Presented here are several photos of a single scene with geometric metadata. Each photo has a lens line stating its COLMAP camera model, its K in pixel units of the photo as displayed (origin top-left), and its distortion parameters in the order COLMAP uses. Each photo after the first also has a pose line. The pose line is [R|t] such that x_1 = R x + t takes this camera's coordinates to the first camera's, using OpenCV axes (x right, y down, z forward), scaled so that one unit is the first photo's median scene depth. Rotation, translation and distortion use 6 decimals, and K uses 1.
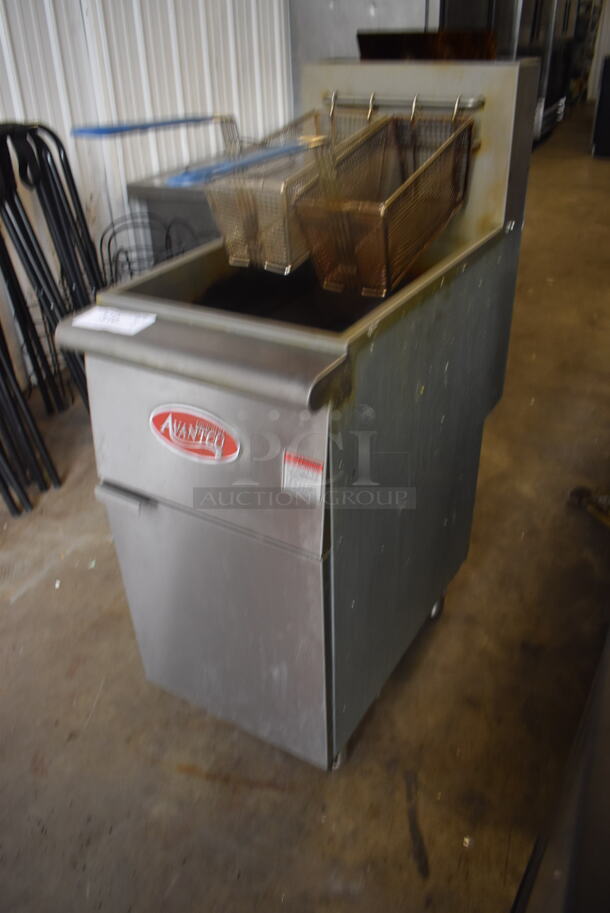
lens RADIAL K [[713.5, 0, 305.7], [0, 713.5, 457.3], [0, 0, 1]] dist [-0.097568, 0.014649]
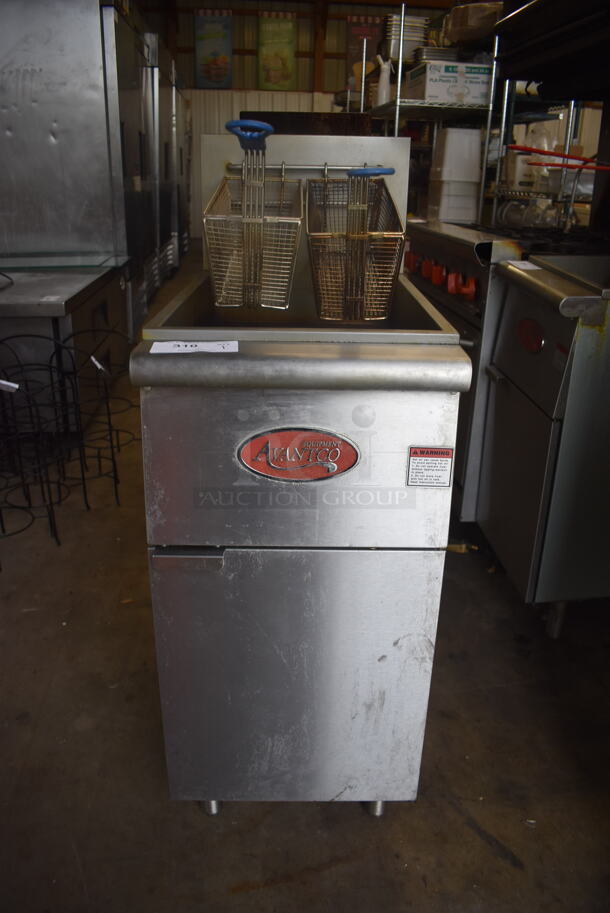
lens RADIAL K [[713.5, 0, 308.3], [0, 713.5, 452.3], [0, 0, 1]] dist [-0.097568, 0.014649]
pose [[0.853677, -0.144511, 0.500352, -0.501294], [0.239061, 0.962269, -0.129954, 0.073991], [-0.462693, 0.230553, 0.856014, 0.138720]]
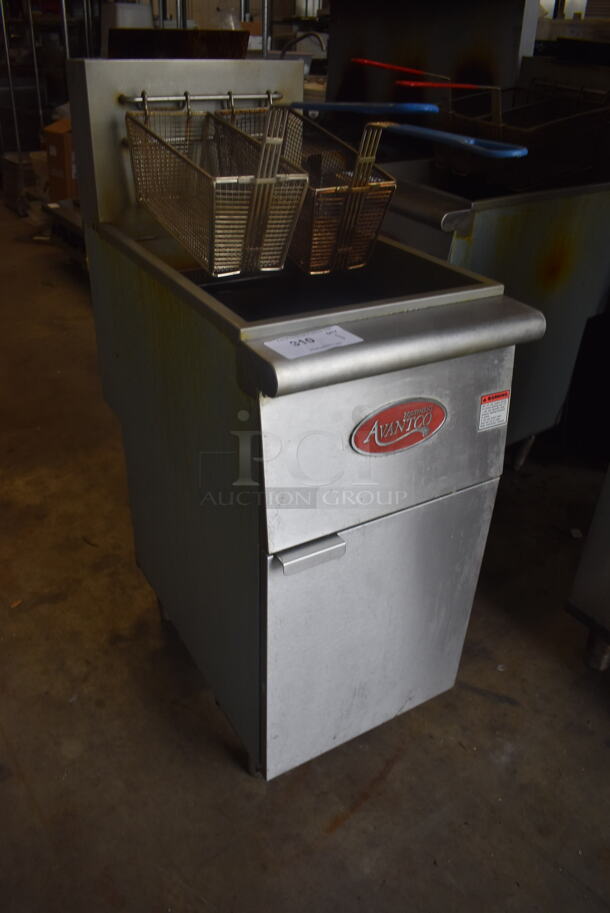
lens RADIAL K [[713.5, 0, 303.6], [0, 713.5, 456.2], [0, 0, 1]] dist [-0.097568, 0.014649]
pose [[0.477821, -0.407358, 0.778298, -0.797241], [0.431753, 0.880489, 0.195778, -0.195627], [-0.765034, 0.242485, 0.596593, 0.424778]]
